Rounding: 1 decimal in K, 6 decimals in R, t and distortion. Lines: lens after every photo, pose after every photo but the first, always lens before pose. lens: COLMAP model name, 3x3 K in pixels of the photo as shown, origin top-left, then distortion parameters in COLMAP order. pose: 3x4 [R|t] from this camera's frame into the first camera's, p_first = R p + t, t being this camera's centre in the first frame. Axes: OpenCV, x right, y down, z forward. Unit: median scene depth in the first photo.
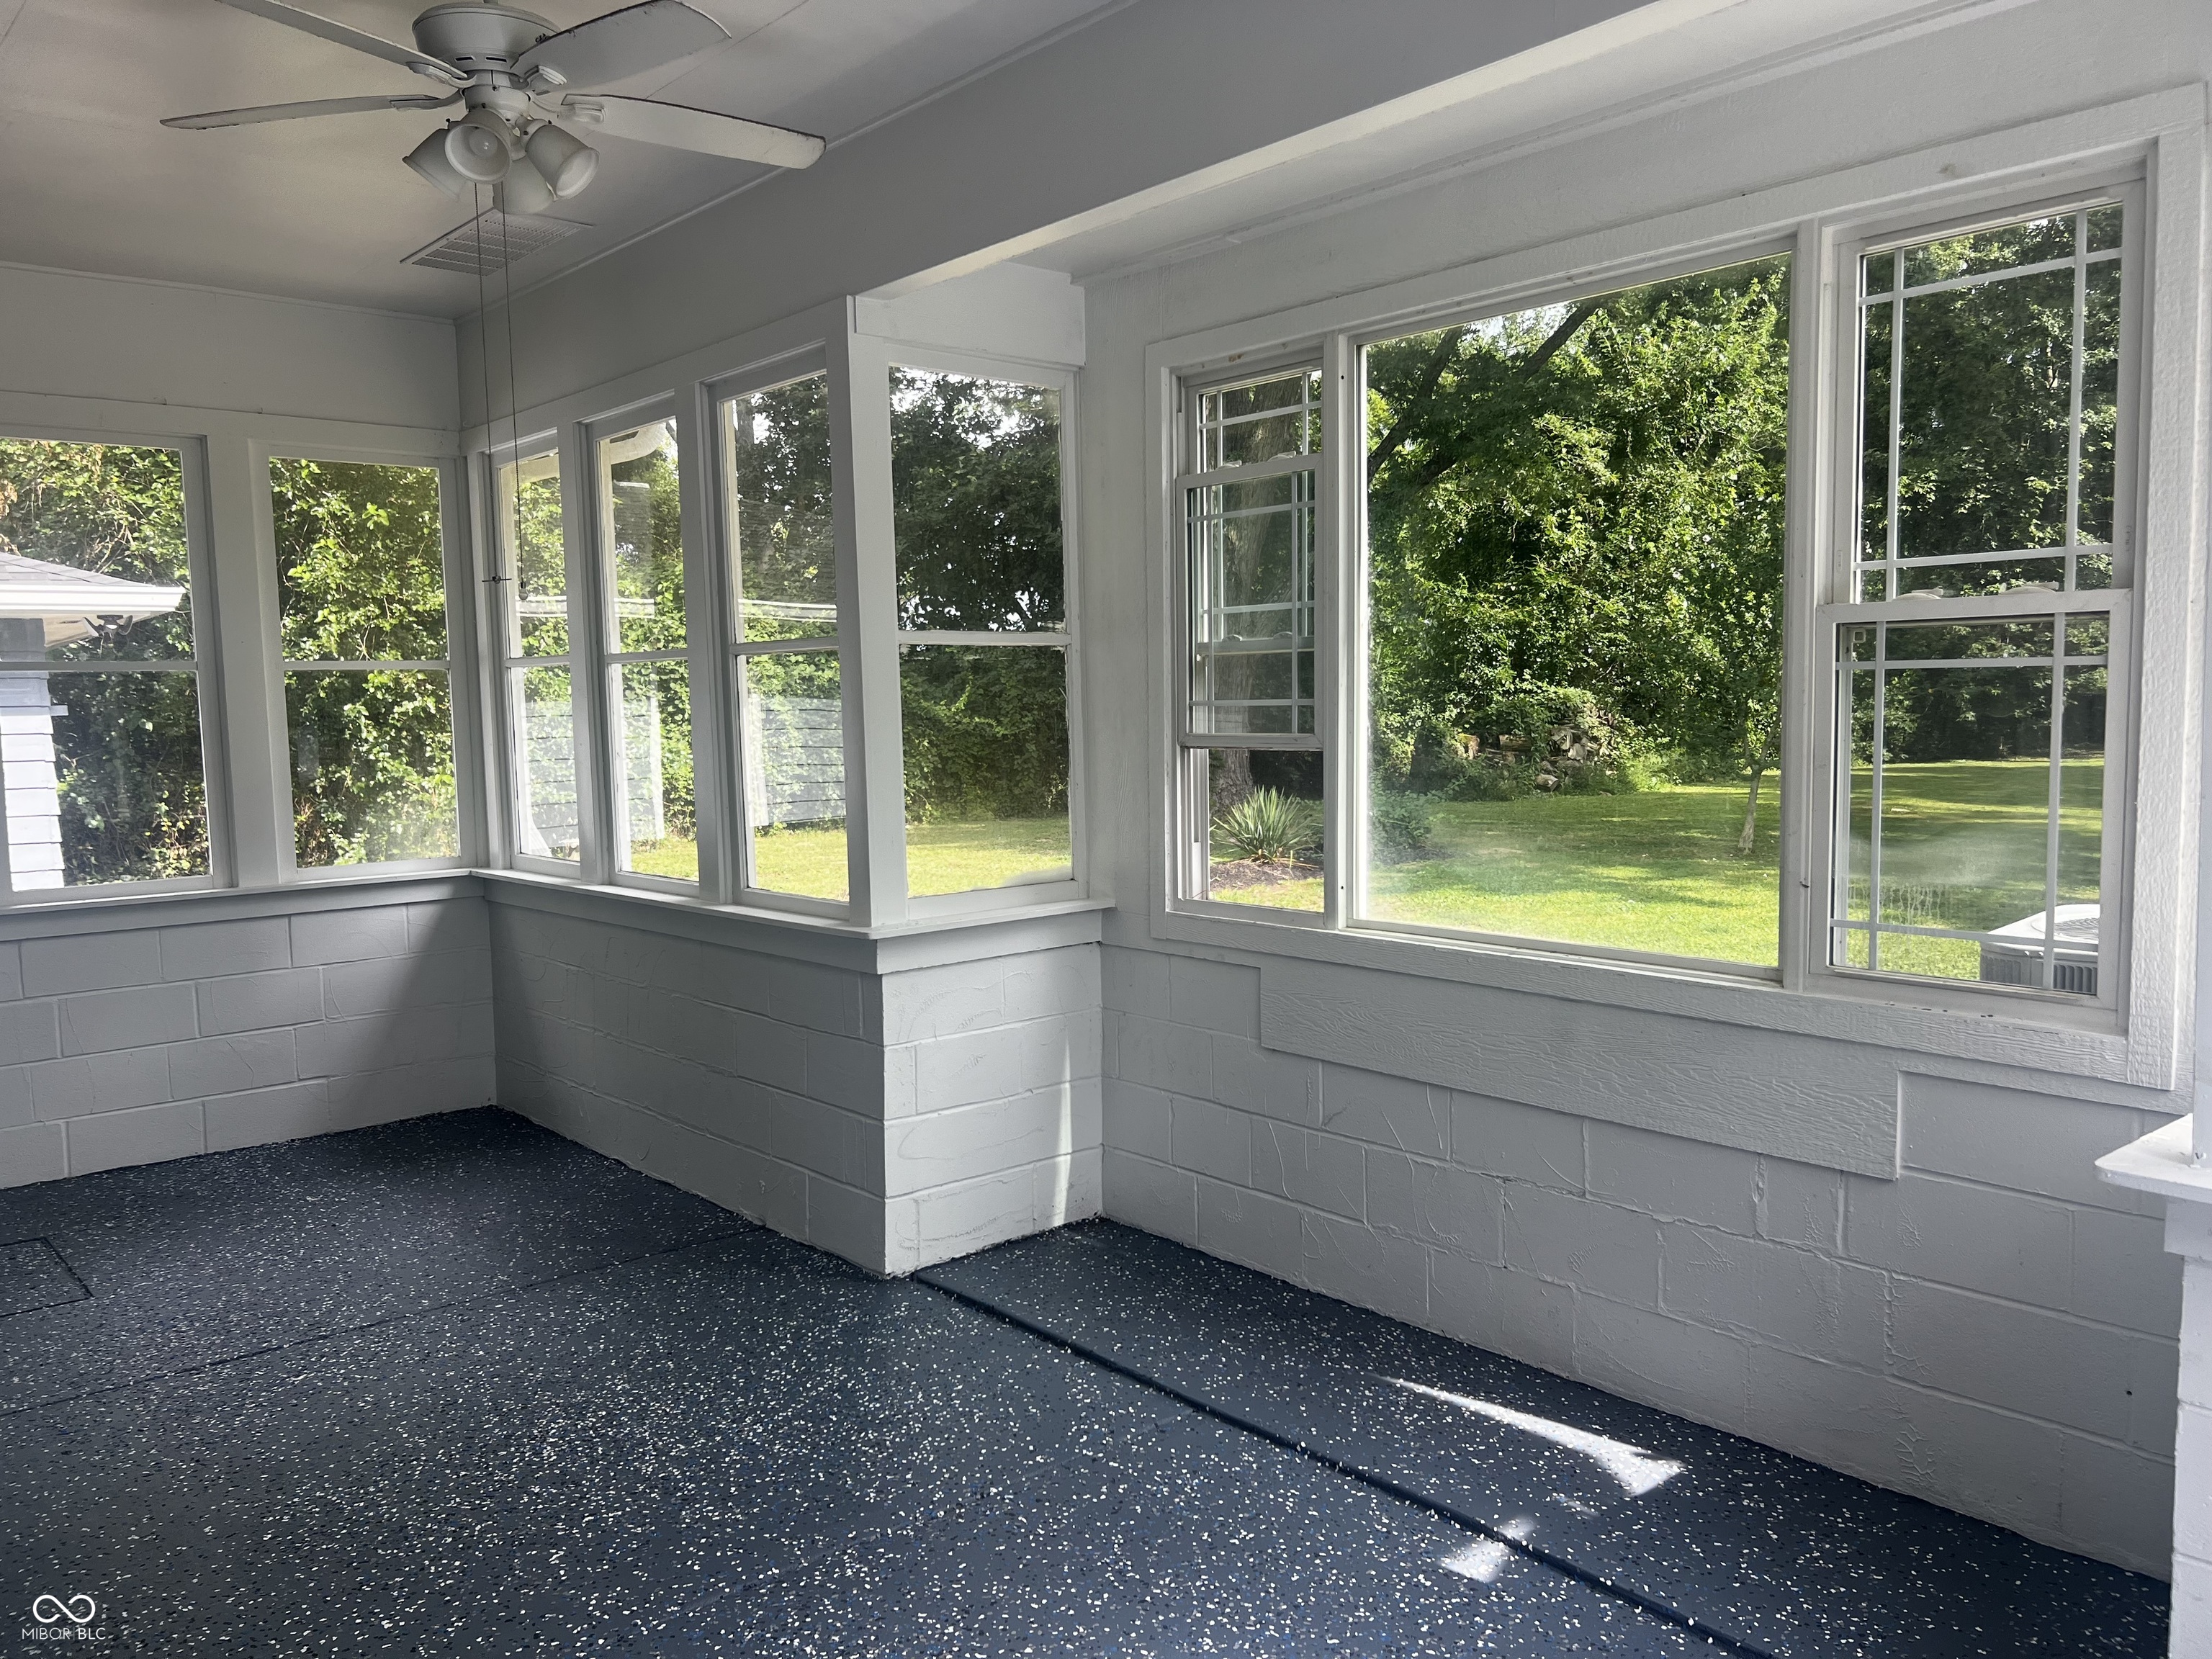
lens RADIAL K [[1690.5, 0, 1106.0], [0, 1690.5, 829.5], [0, 0, 1]] dist [-0.004828, -0.003713]
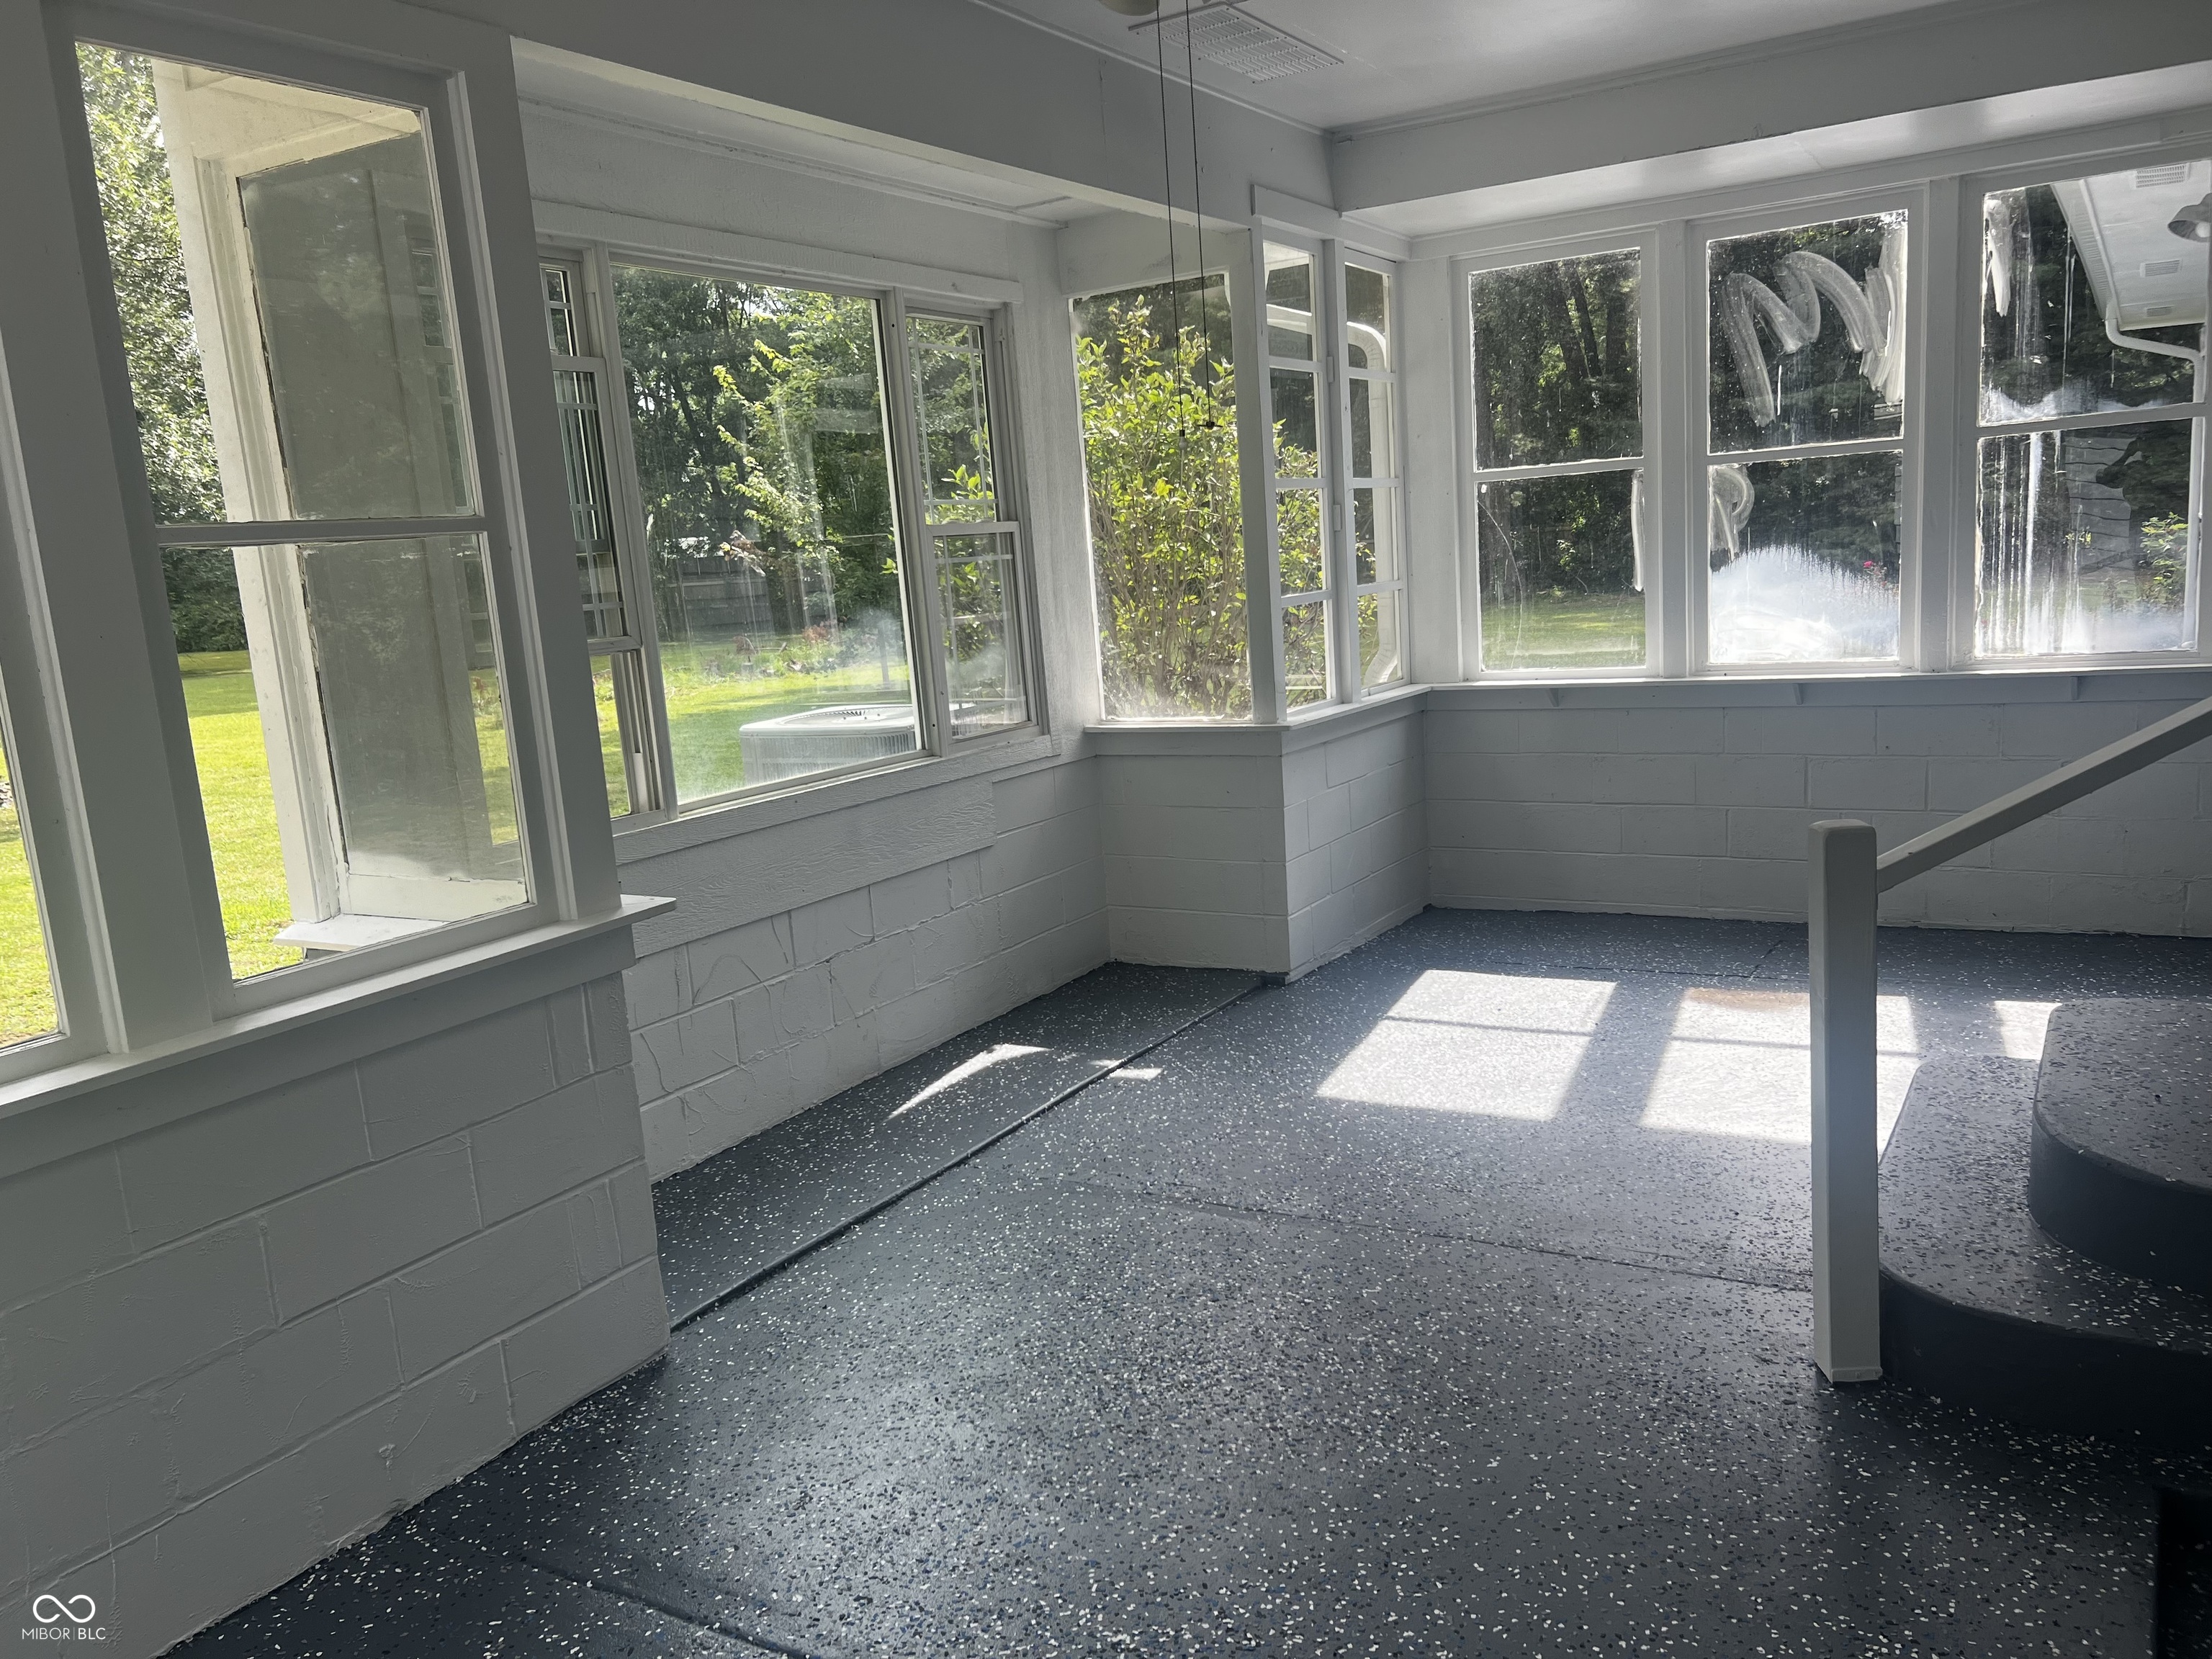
lens RADIAL K [[1690.5, 0, 1106.0], [0, 1690.5, 829.5], [0, 0, 1]] dist [-0.004828, -0.003713]
pose [[-0.309019, -0.125451, 0.942746, -1.135599], [0.158116, 0.970690, 0.180998, -0.103387], [-0.937820, 0.204995, -0.280126, 1.223194]]
